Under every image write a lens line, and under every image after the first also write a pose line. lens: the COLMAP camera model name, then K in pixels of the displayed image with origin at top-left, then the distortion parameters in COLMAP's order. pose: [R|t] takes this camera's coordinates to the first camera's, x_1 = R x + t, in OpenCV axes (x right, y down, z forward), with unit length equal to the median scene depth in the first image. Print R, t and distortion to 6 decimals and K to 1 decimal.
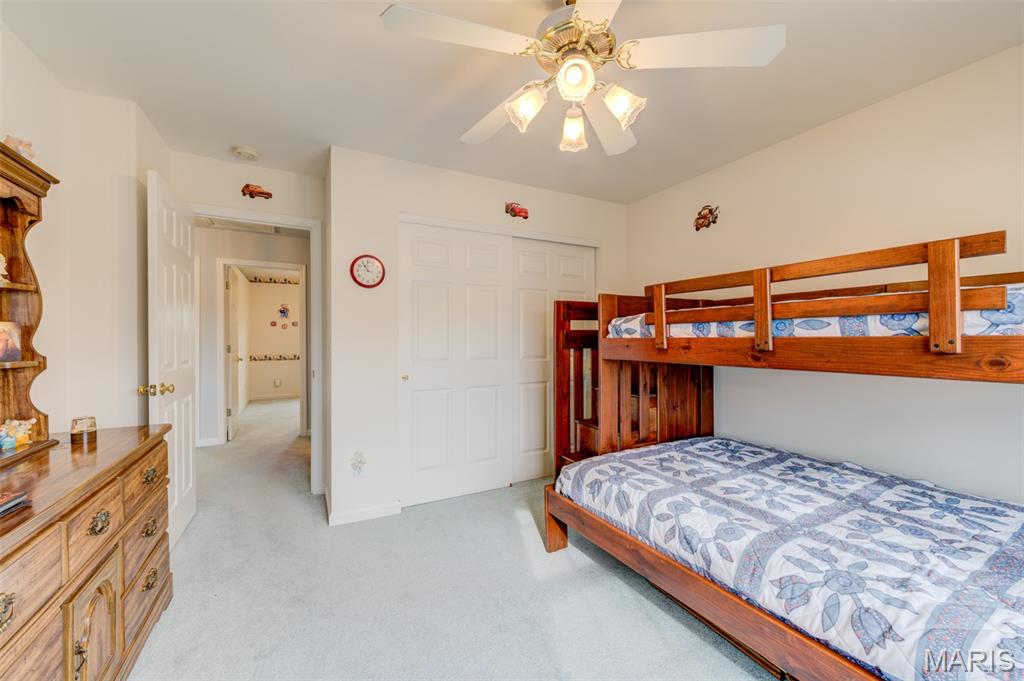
lens RADIAL K [[402.8, 0, 512.9], [0, 402.8, 334.8], [0, 0, 1]] dist [0.001735, -0.000230]
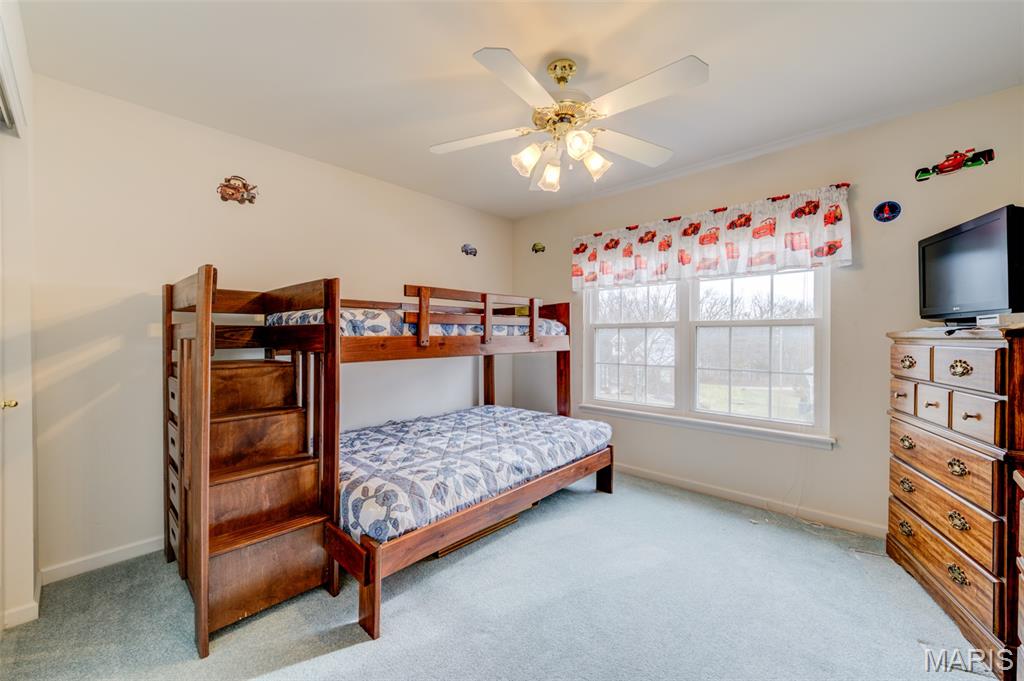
lens RADIAL K [[402.8, 0, 512.9], [0, 402.8, 334.8], [0, 0, 1]] dist [0.001735, -0.000230]
pose [[-0.333465, 0.002950, 0.942758, -0.678614], [-0.007152, 0.999958, -0.005659, 0.007614], [-0.942735, -0.008630, -0.333430, 1.036299]]
